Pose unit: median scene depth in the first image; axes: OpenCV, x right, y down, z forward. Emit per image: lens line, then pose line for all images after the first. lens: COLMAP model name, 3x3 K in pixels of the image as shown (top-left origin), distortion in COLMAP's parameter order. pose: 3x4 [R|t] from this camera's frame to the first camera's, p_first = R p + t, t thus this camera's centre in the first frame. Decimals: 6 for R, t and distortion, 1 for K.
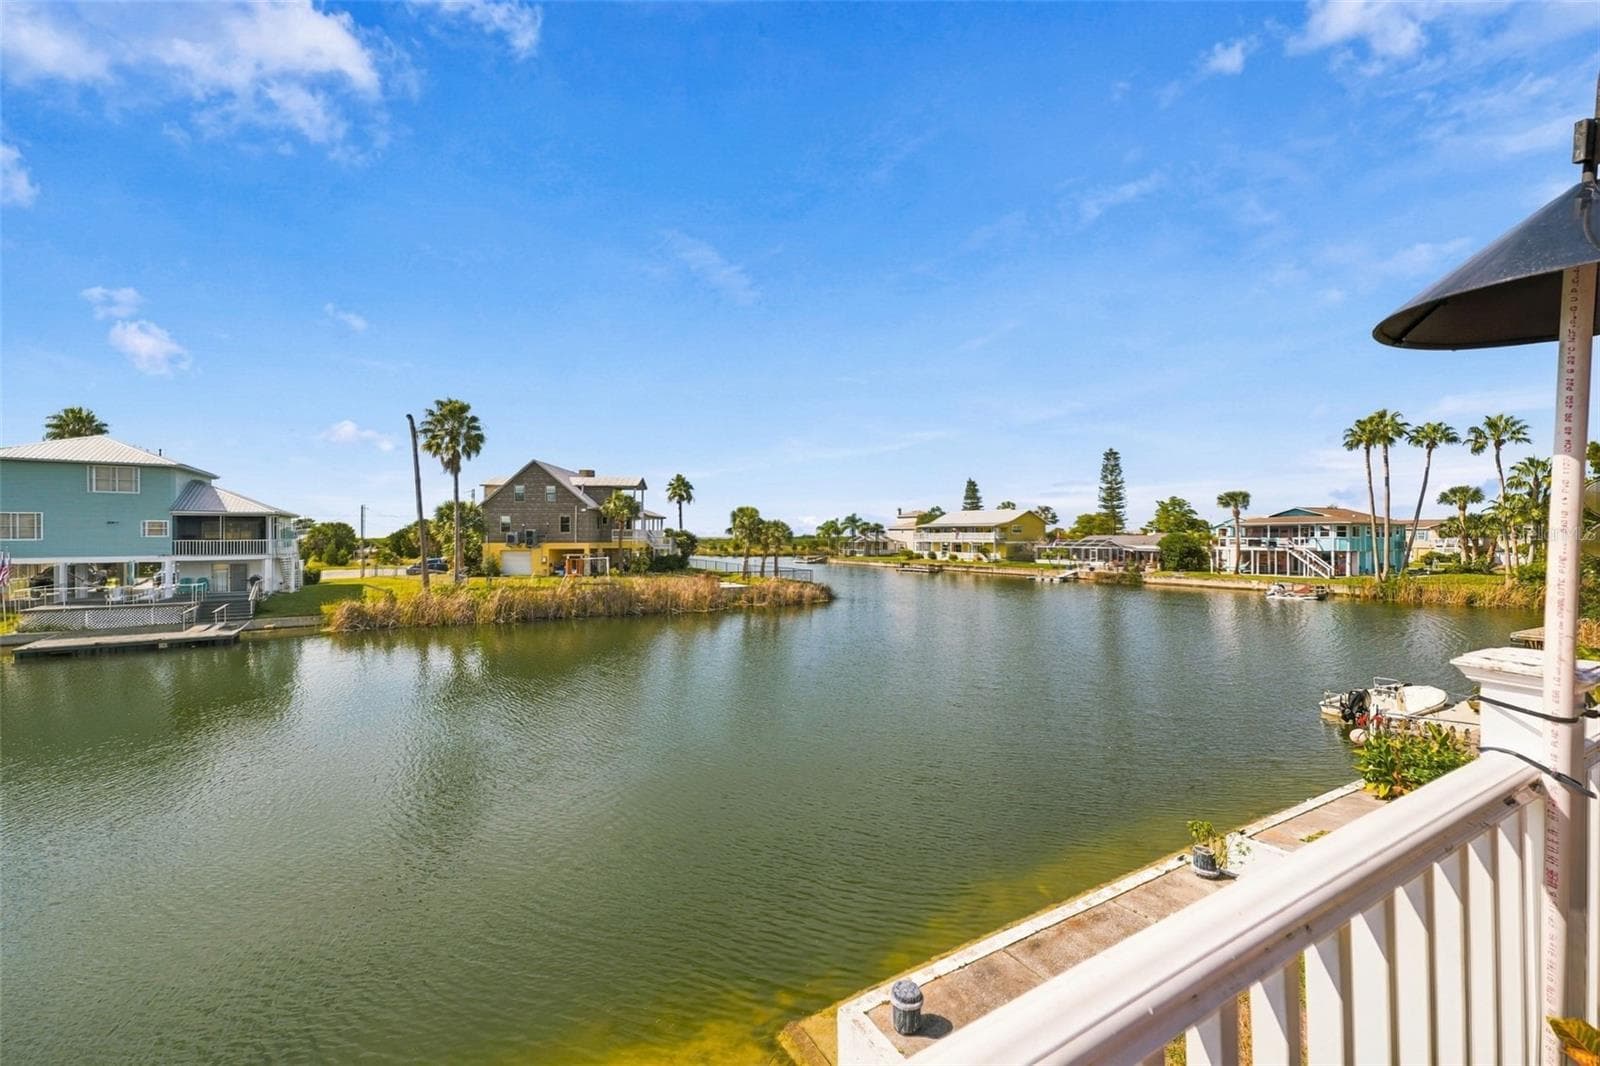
lens RADIAL K [[645.3, 0, 807.7], [0, 645.3, 540.1], [0, 0, 1]] dist [0.001949, 0.004199]
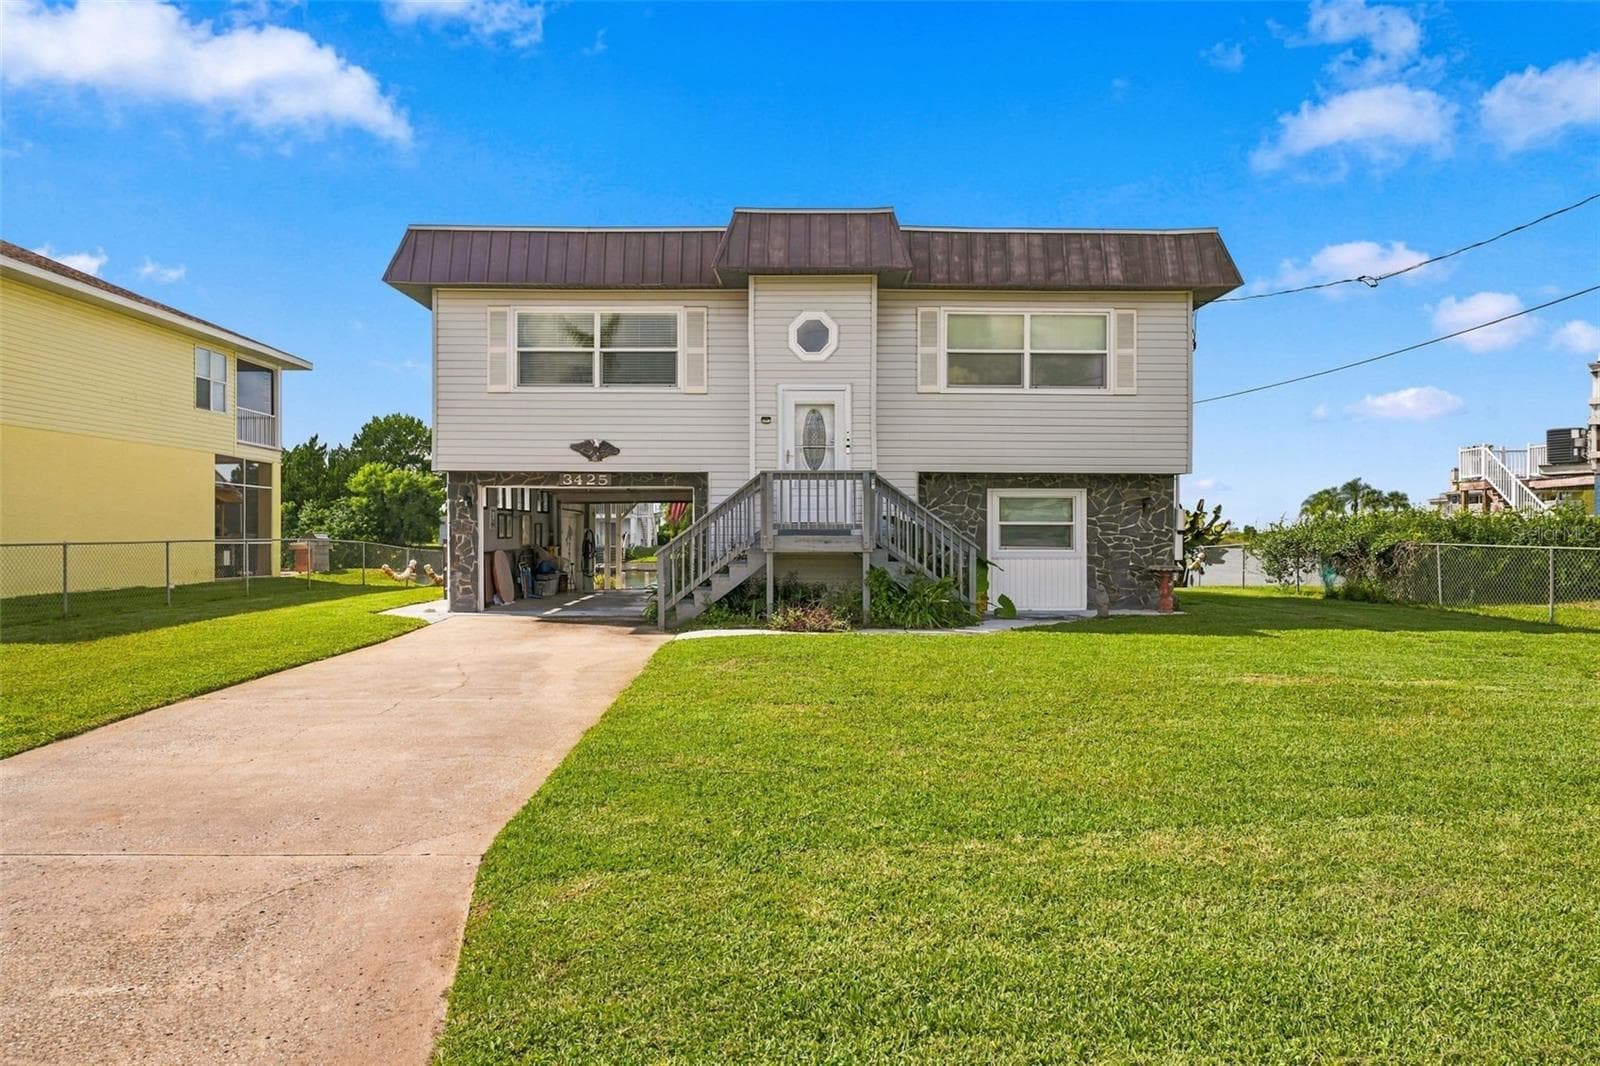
lens RADIAL K [[1082.8, 0, 799.7], [0, 1082.8, 533.4], [0, 0, 1]] dist [-0.009048, -0.012609]
pose [[0.854949, 0.001819, -0.518709, 0.338498], [-0.004954, 0.999977, -0.004659, 0.047126], [0.518688, 0.006553, 0.854938, -0.397011]]
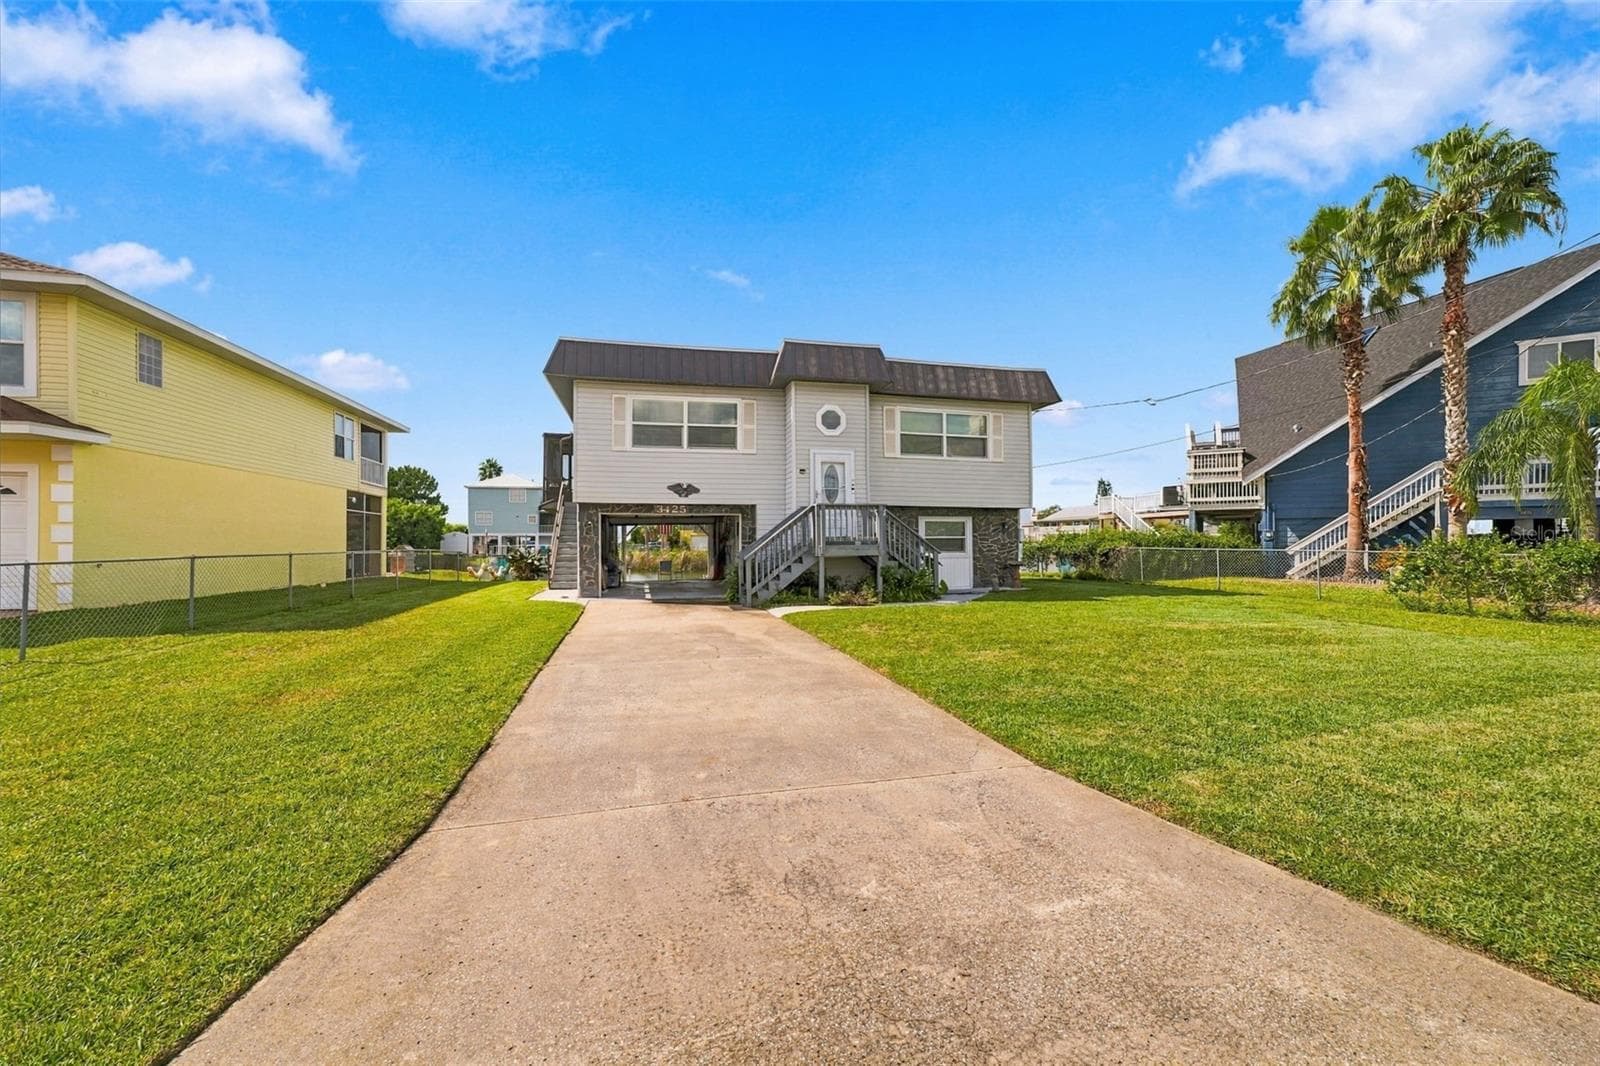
lens RADIAL K [[645.3, 0, 801.4], [0, 645.3, 527.9], [0, 0, 1]] dist [0.001949, 0.004199]
pose [[0.949419, -0.010878, -0.313822, 0.271492], [0.001211, 0.999519, -0.030984, 0.047514], [0.314008, 0.029037, 0.948976, -0.413068]]
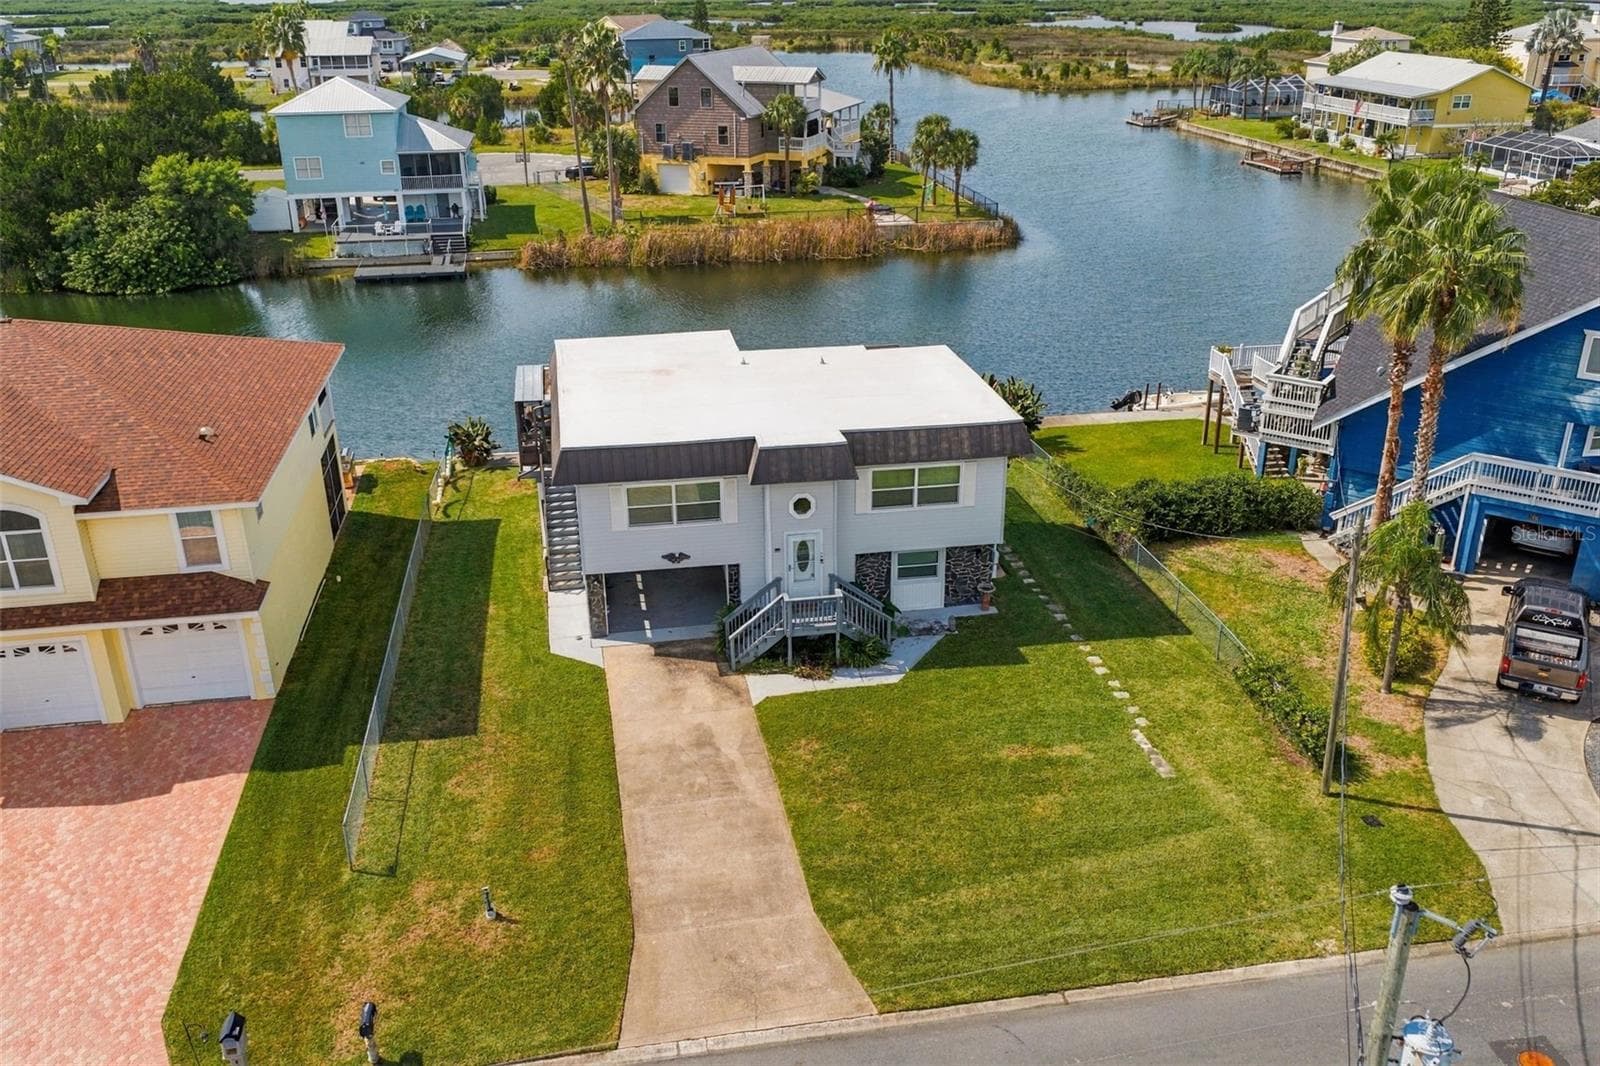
lens RADIAL K [[1333.9, 0, 800.3], [0, 1333.9, 543.1], [0, 0, 1]] dist [0.023839, -0.038262]
pose [[0.928207, 0.139156, -0.345061, 0.409830], [0.008149, 0.919598, 0.392776, -0.222136], [0.371974, -0.367390, 0.852444, -0.681999]]
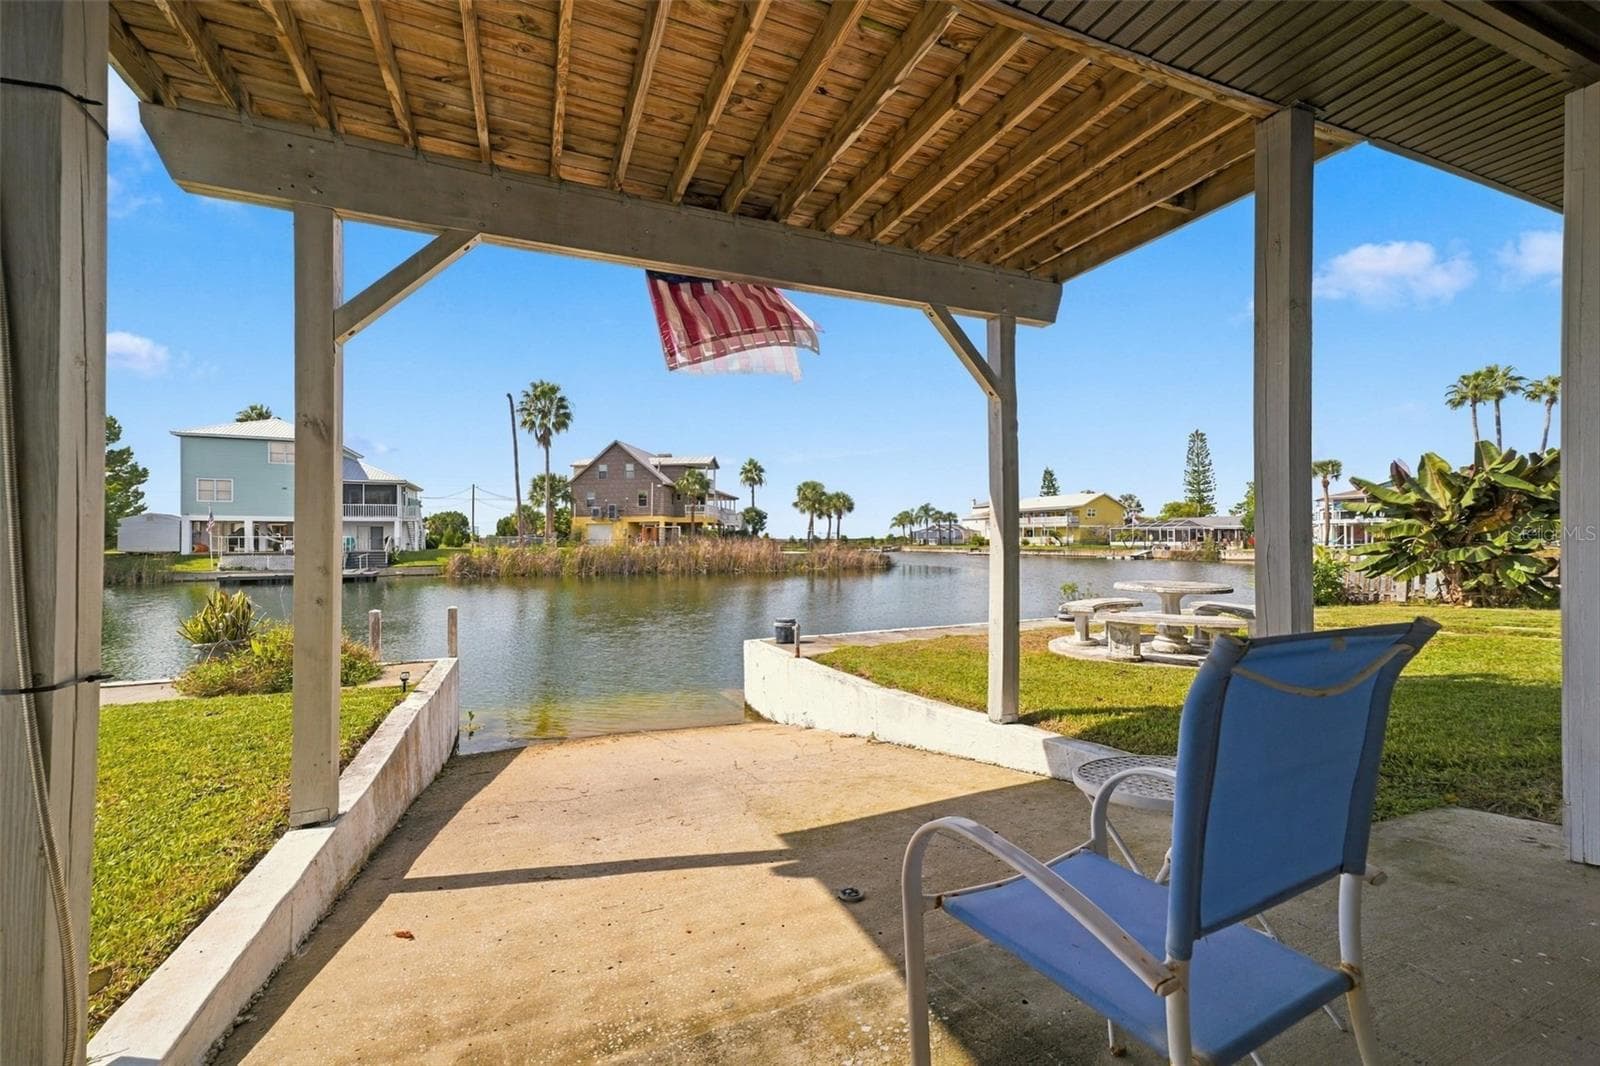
lens RADIAL K [[645.3, 0, 803.2], [0, 645.3, 541.6], [0, 0, 1]] dist [0.001949, 0.004199]
pose [[0.990940, -0.002061, -0.134291, 0.038820], [0.001402, 0.999986, -0.005004, 0.052757], [0.134299, 0.004770, 0.990929, -0.044577]]
